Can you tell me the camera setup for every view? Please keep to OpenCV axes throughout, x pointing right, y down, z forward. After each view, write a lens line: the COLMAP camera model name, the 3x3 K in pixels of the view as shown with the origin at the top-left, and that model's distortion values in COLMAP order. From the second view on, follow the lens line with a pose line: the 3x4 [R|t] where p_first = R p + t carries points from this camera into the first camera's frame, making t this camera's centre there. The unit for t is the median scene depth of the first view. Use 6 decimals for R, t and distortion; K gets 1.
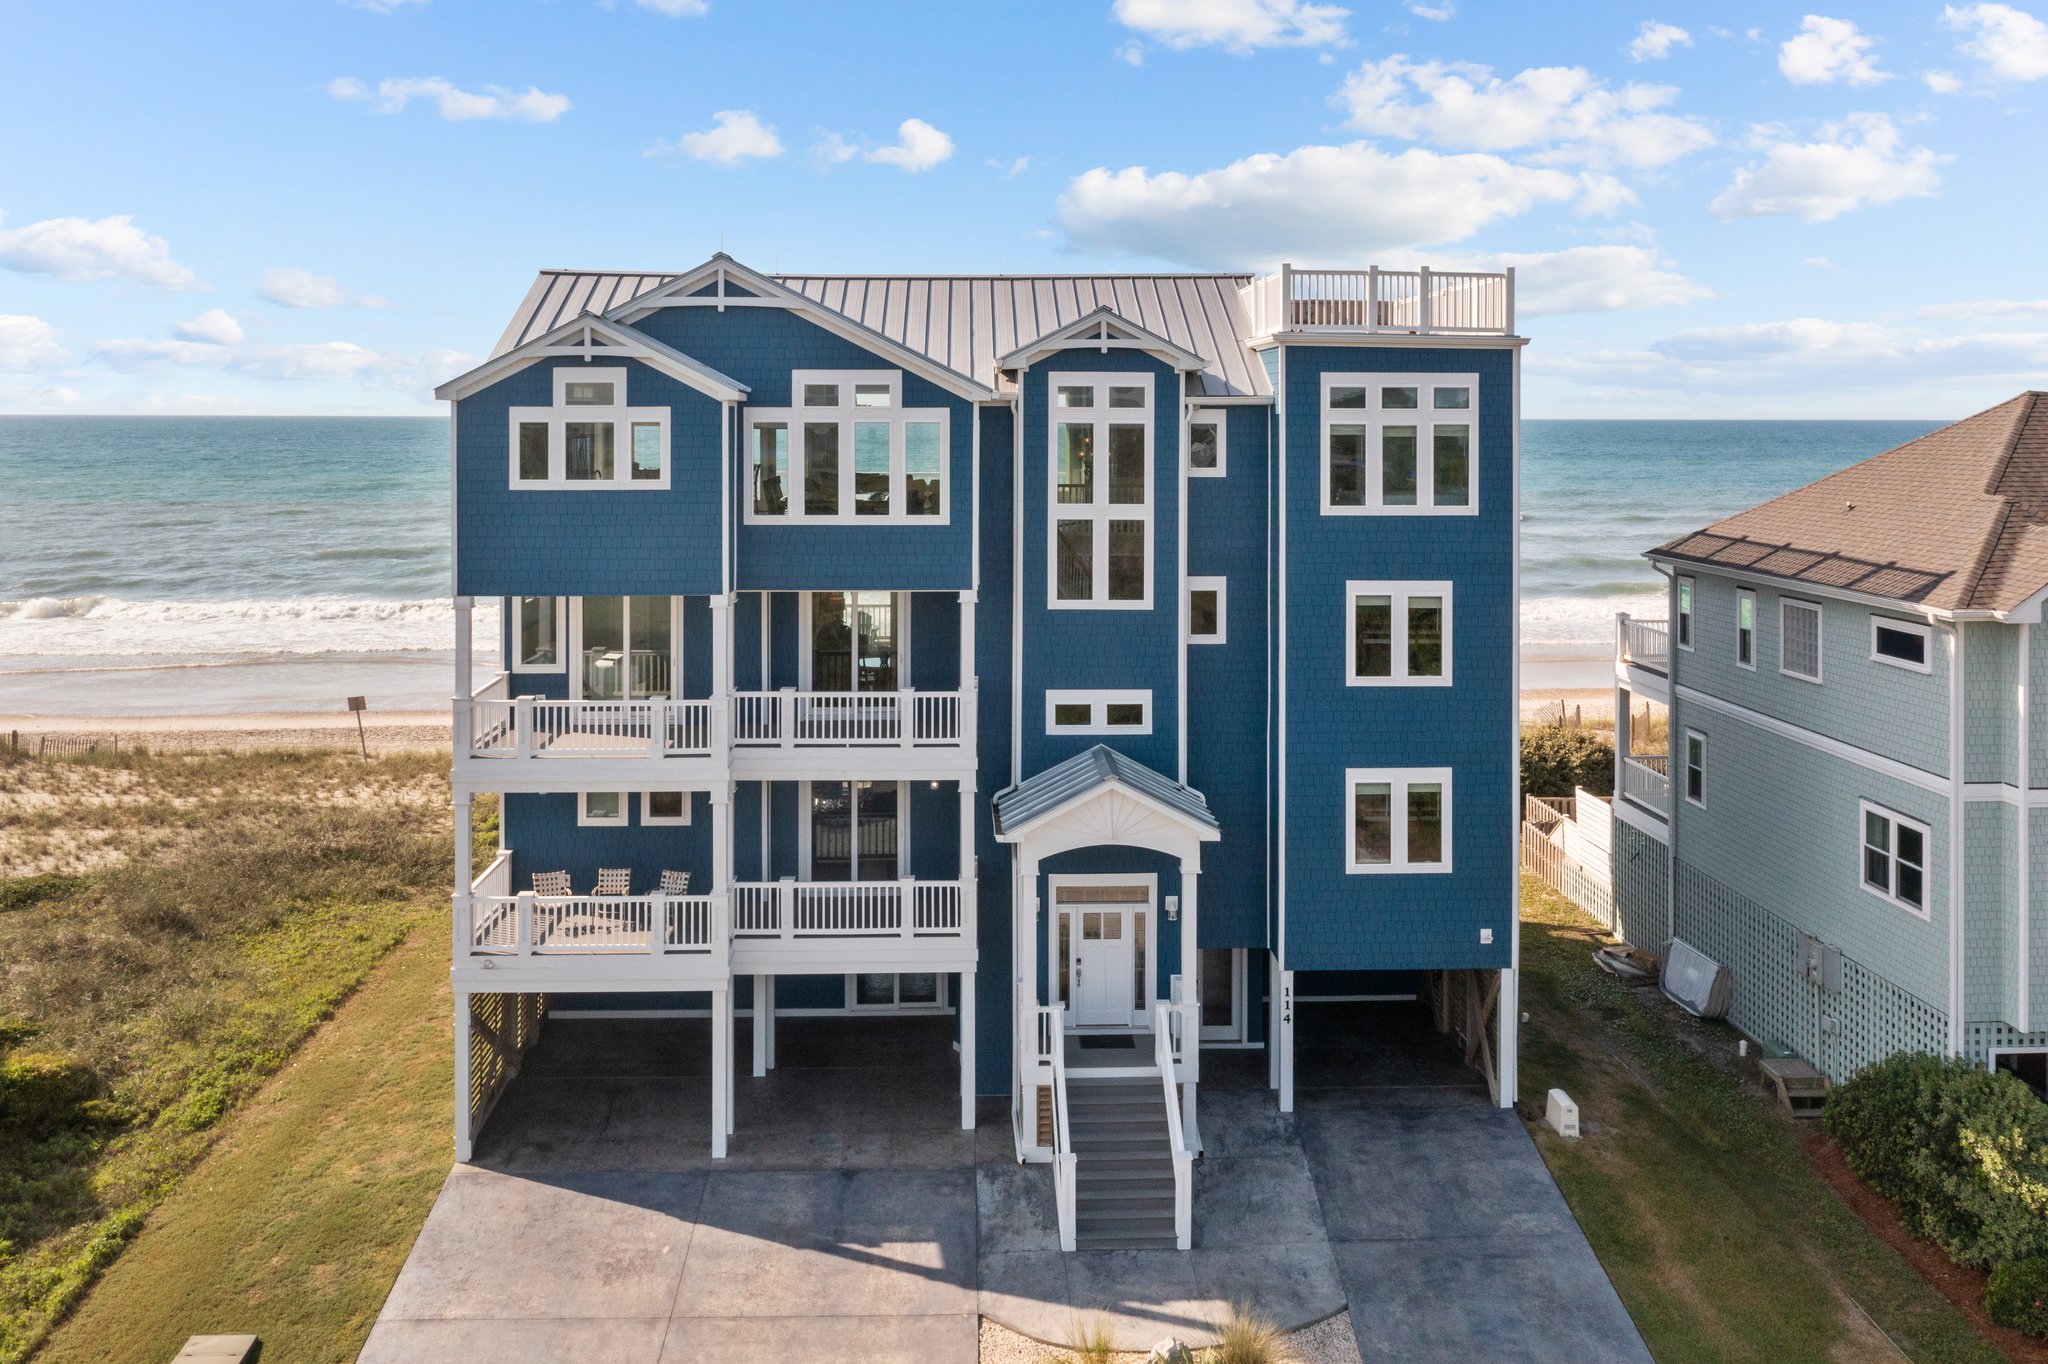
lens RADIAL K [[1685.8, 0, 1024.3], [0, 1685.8, 416.3], [0, 0, 1]] dist [-0.010904, -0.001137]
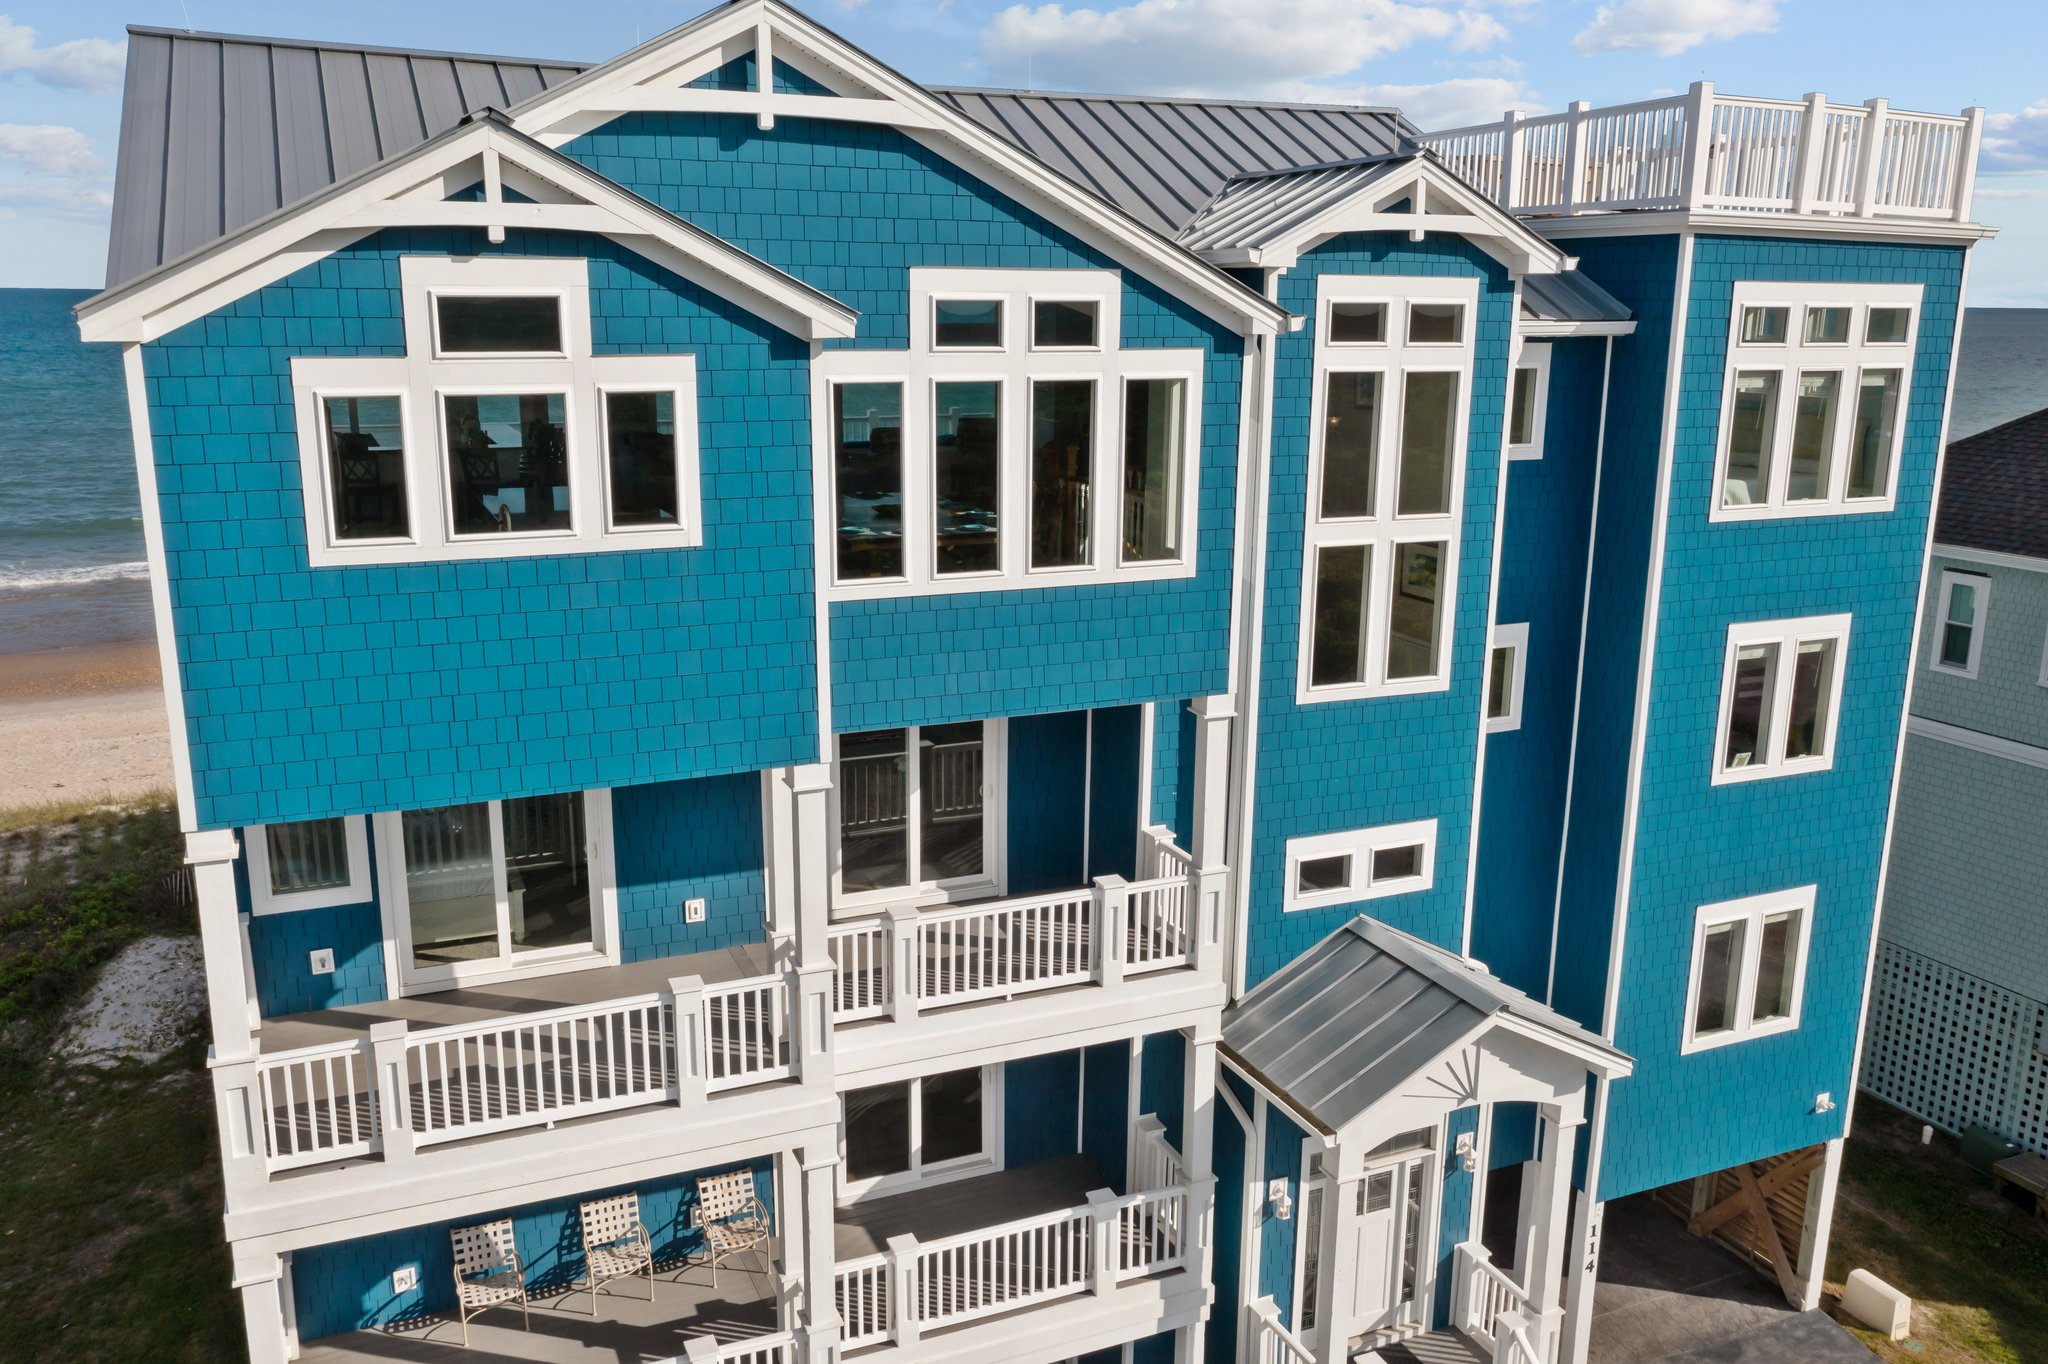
lens RADIAL K [[1615.3, 0, 1008.5], [0, 1615.3, 685.7], [0, 0, 1]] dist [0.002793, -0.010953]
pose [[0.934198, -0.078745, 0.347957, -0.269407], [-0.004758, 0.972499, 0.232857, -0.018635], [-0.356724, -0.219190, 0.908132, 0.545703]]
